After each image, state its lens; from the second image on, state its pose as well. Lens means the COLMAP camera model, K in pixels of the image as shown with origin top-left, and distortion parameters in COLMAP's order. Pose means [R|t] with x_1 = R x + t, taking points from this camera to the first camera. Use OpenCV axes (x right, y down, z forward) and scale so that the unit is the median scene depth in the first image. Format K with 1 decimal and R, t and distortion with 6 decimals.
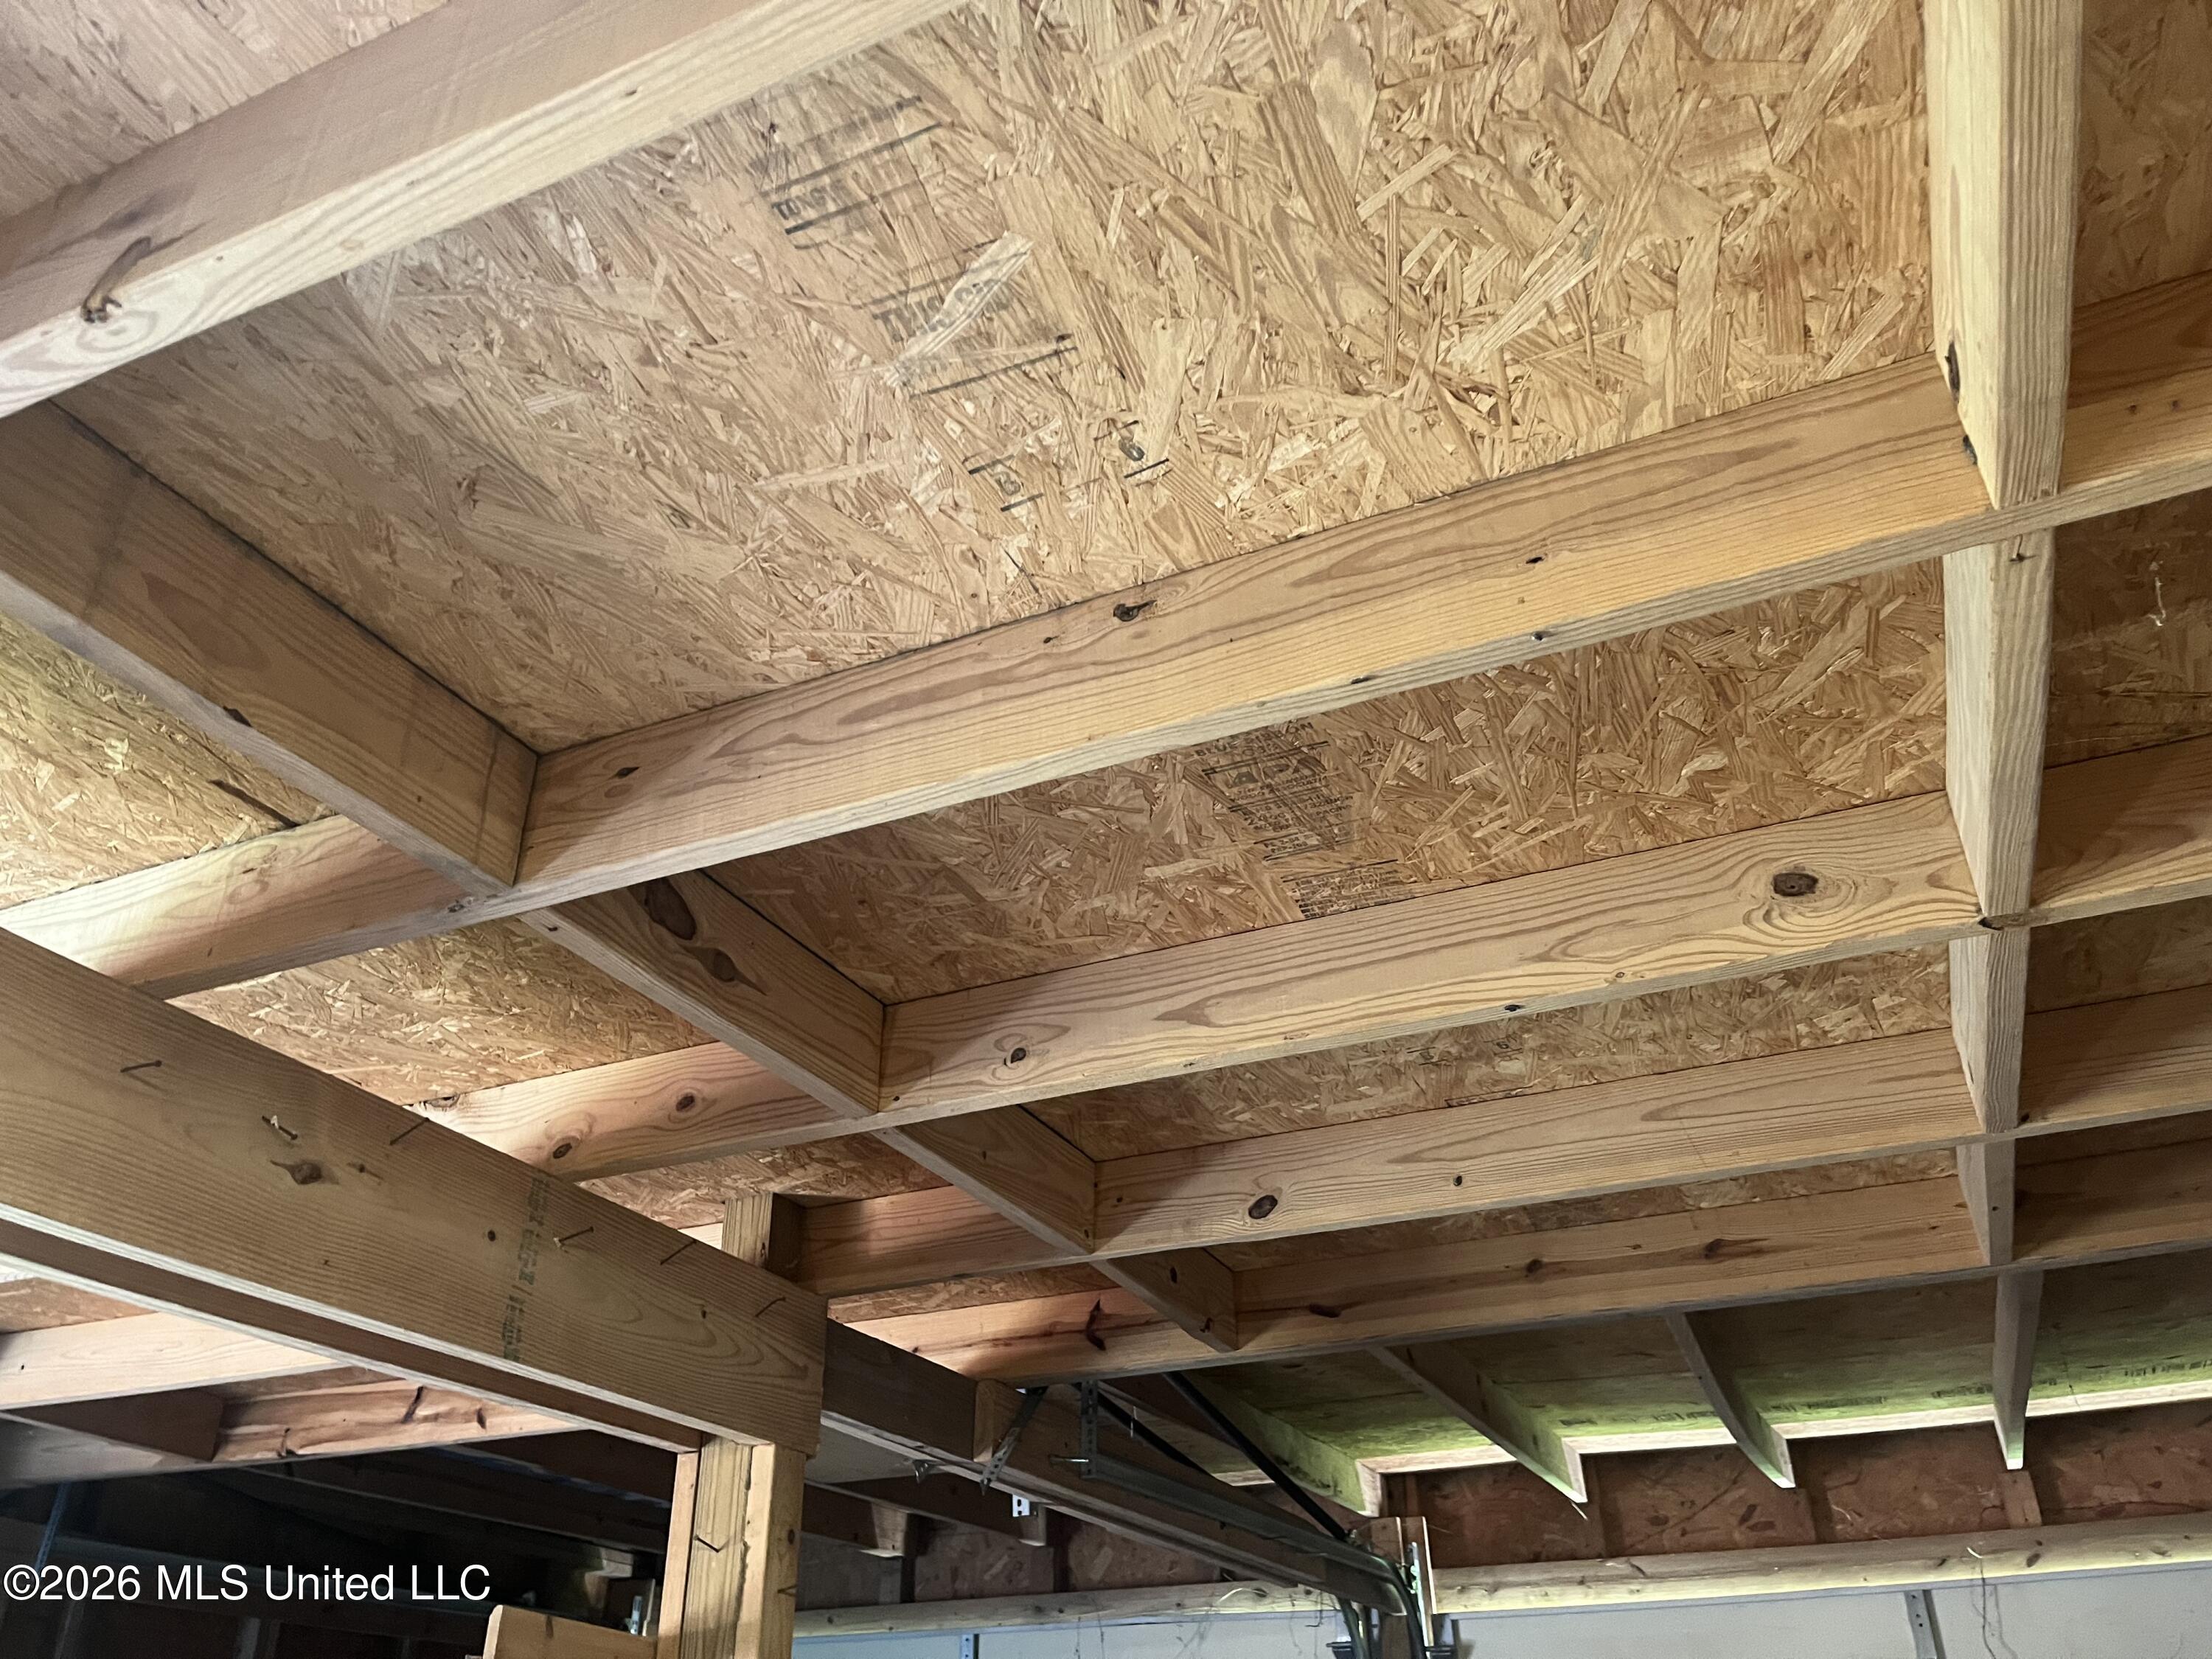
lens RADIAL K [[1657.3, 0, 1085.0], [0, 1657.3, 830.2], [0, 0, 1]] dist [0.087198, -0.122096]
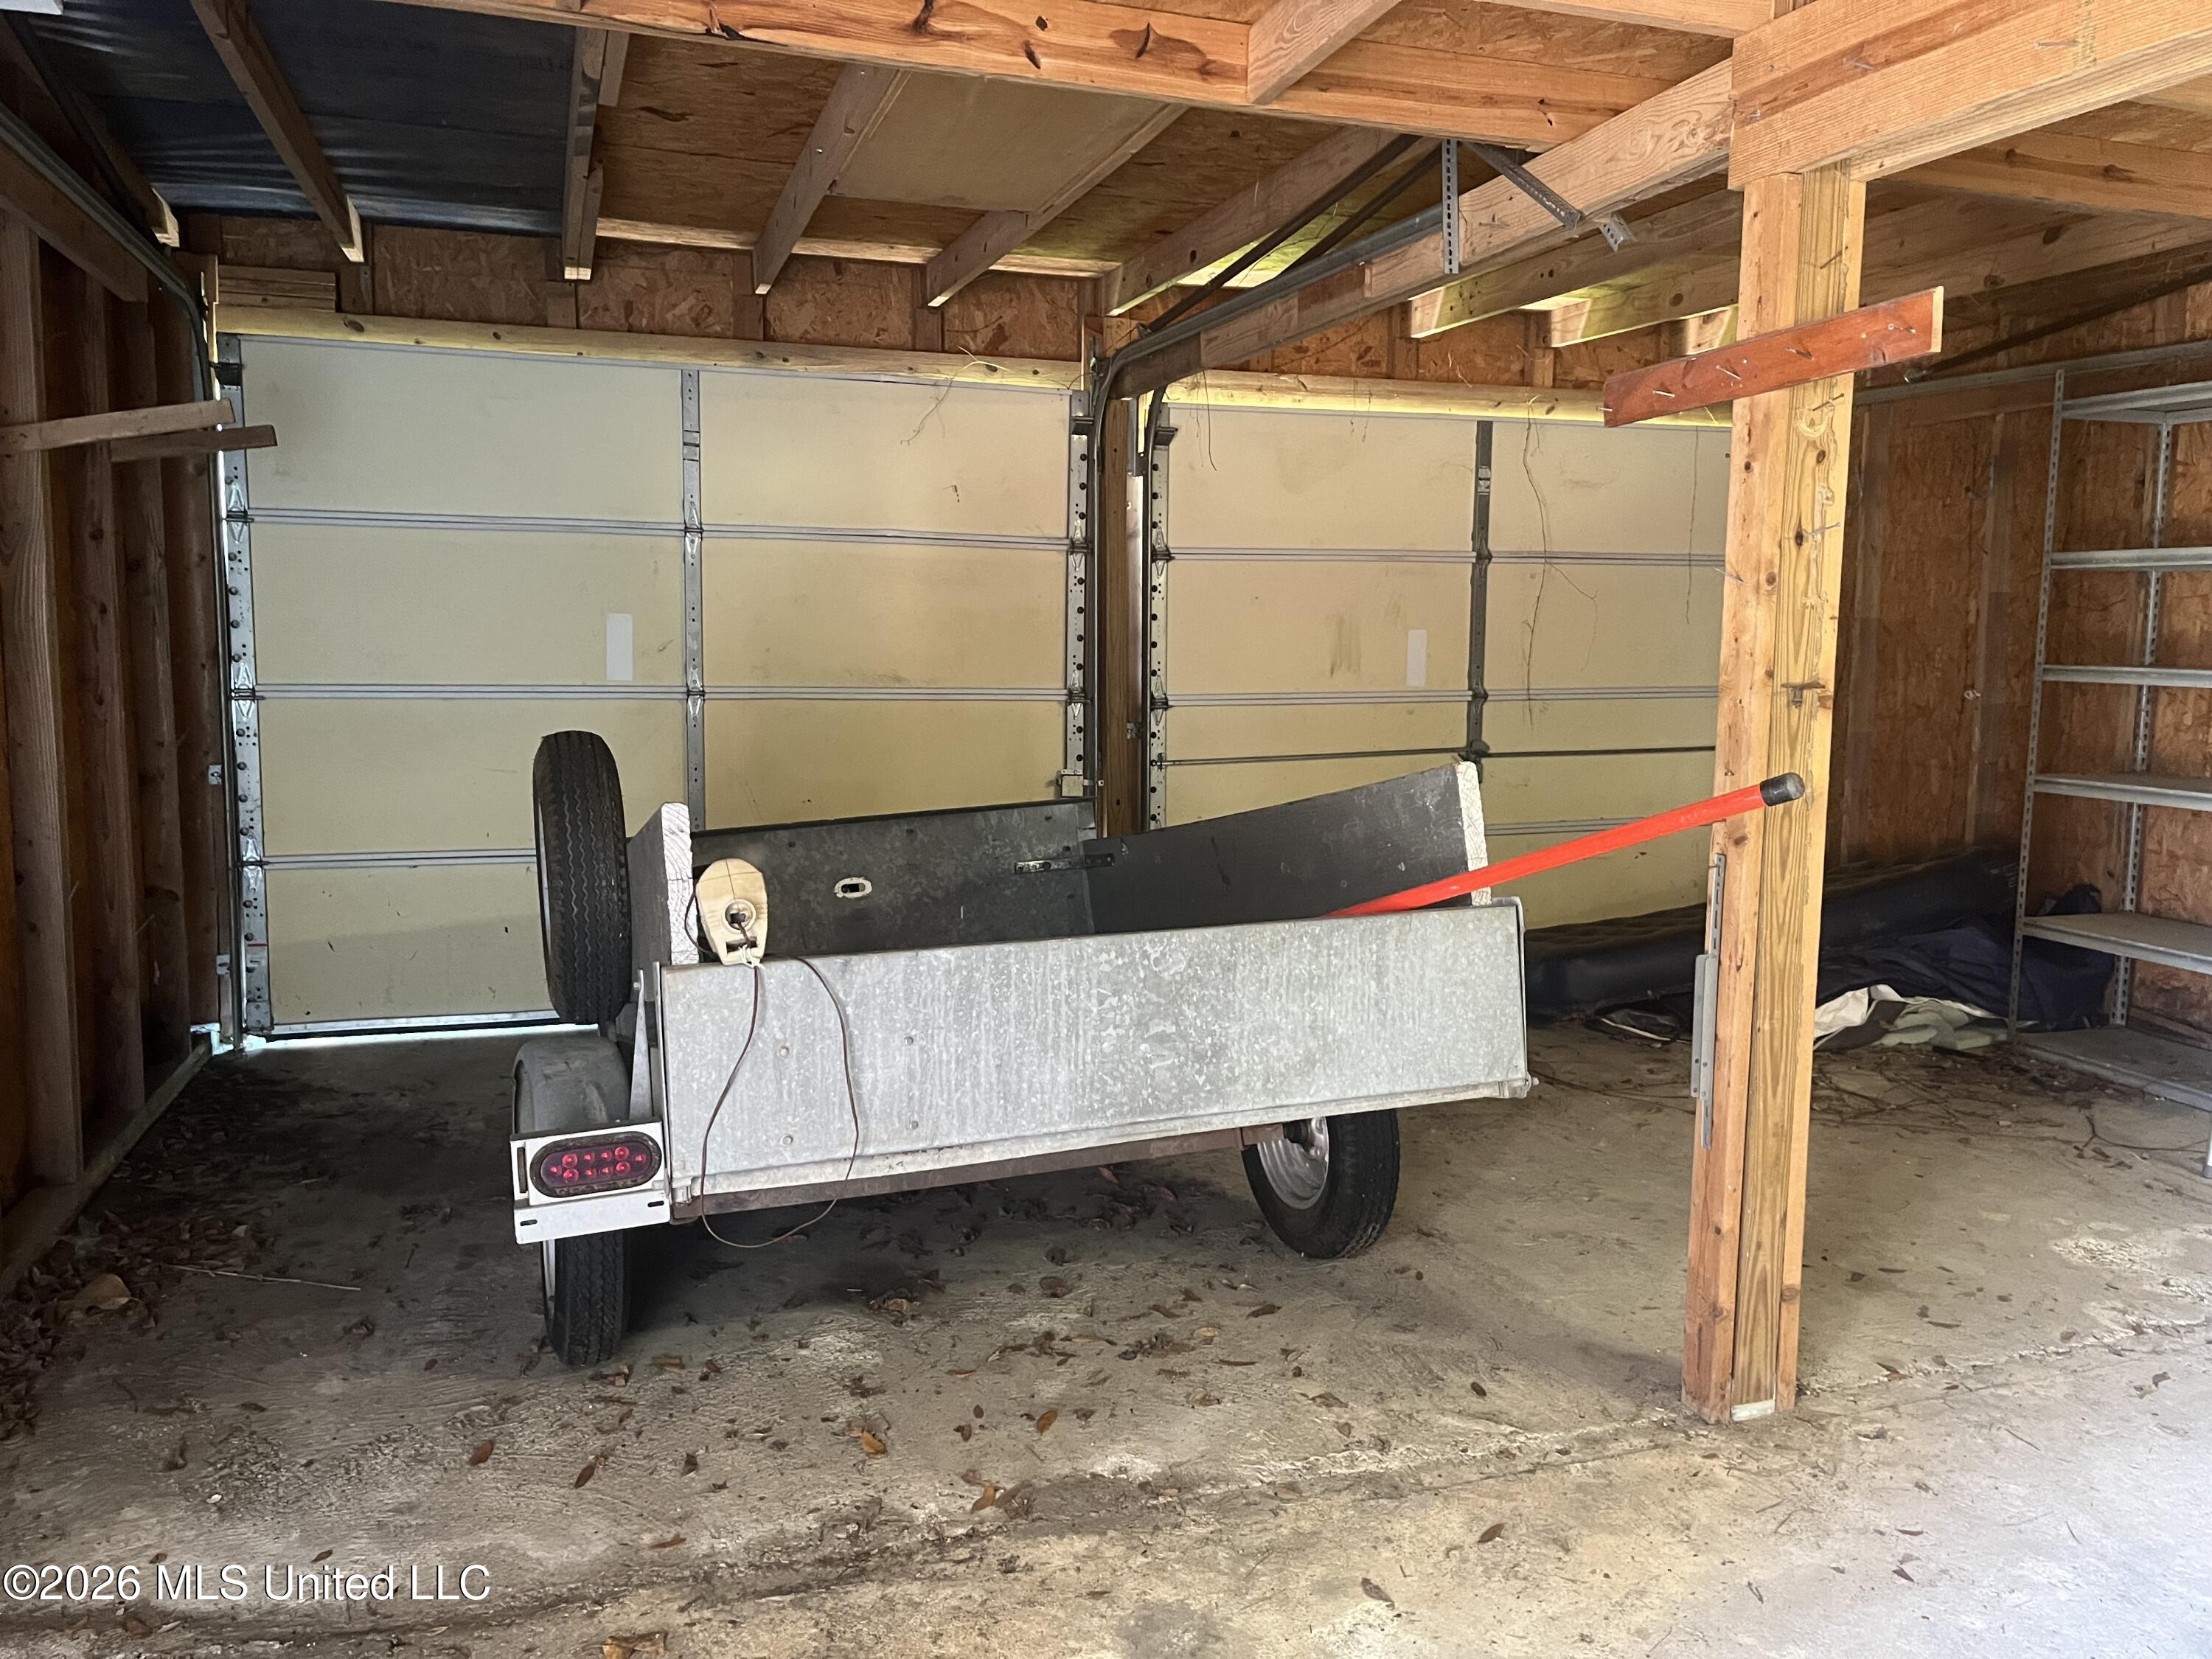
lens RADIAL K [[1653.7, 0, 1114.2], [0, 1653.7, 825.2], [0, 0, 1]] dist [0.067905, -0.105865]
pose [[0.739224, -0.065455, 0.670271, -0.889712], [-0.359414, 0.803337, 0.474838, 0.244207], [-0.569534, -0.591917, 0.570321, 0.273845]]
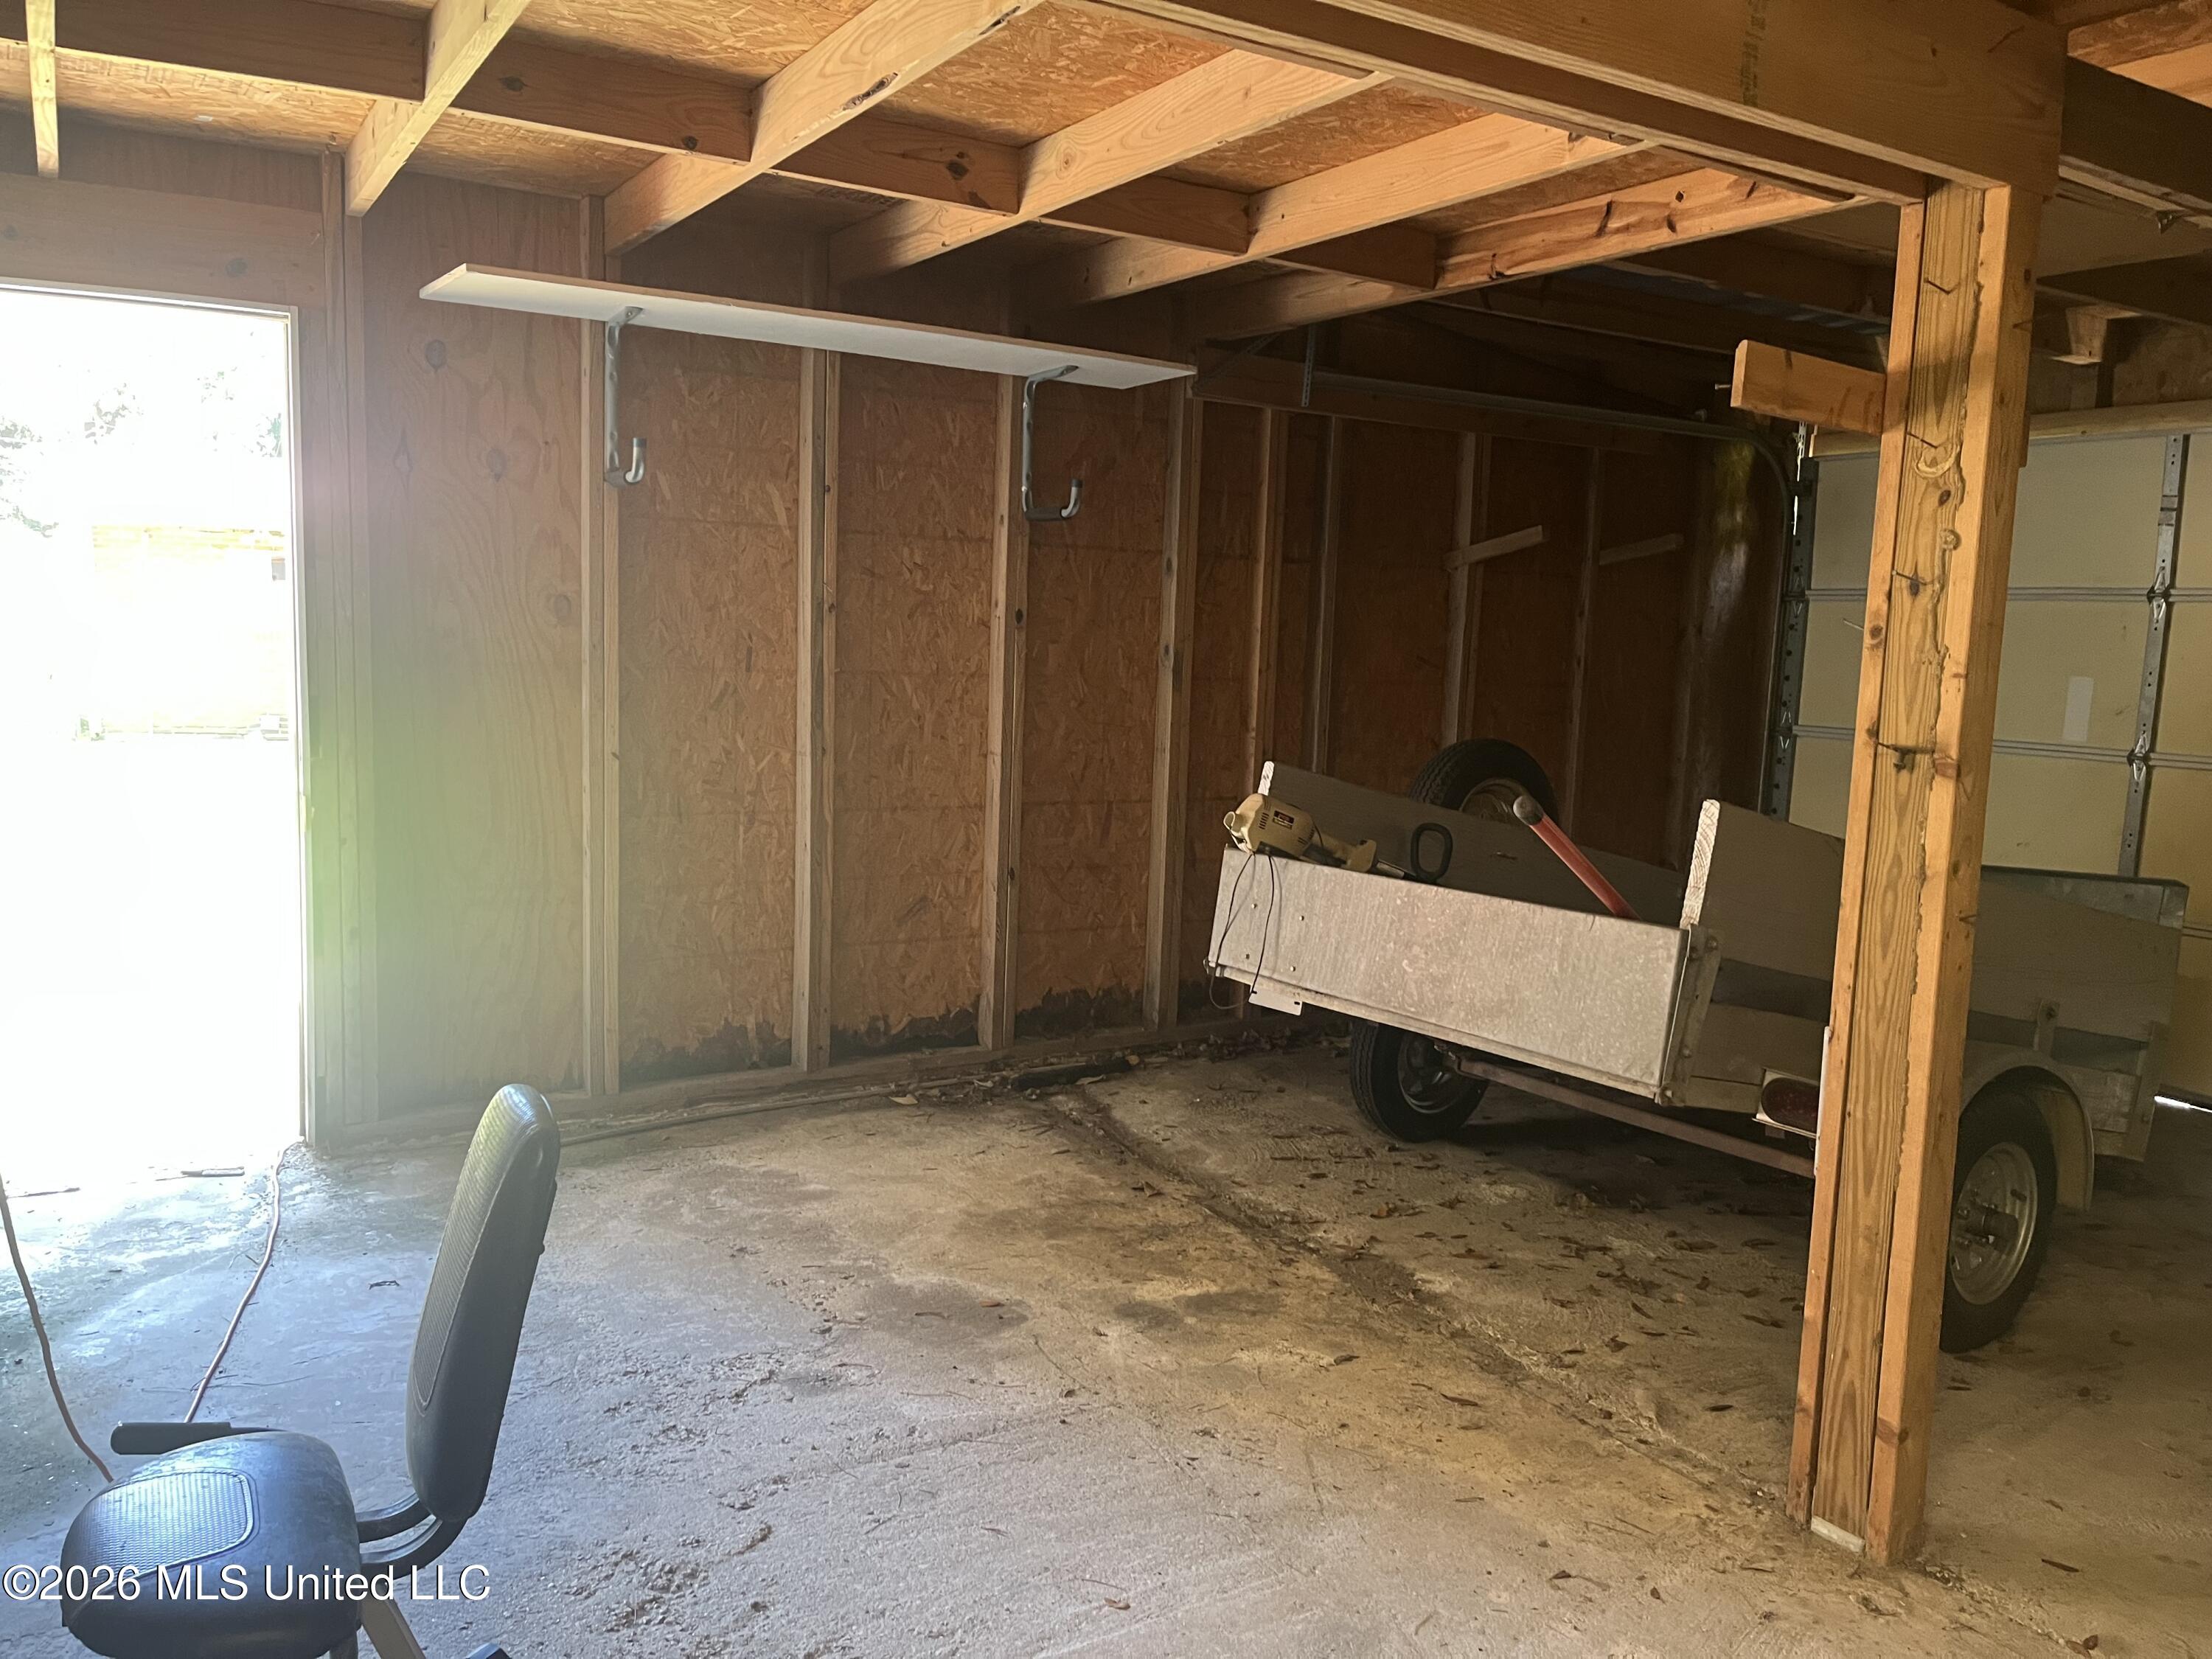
lens RADIAL K [[1652.7, 0, 1106.0], [0, 1652.7, 829.5], [0, 0, 1]] dist [0.071856, -0.099224]
pose [[0.821539, 0.105144, -0.560374, -0.021917], [0.253260, 0.813266, 0.523887, 0.018952], [0.510817, -0.572313, 0.641501, -0.071105]]
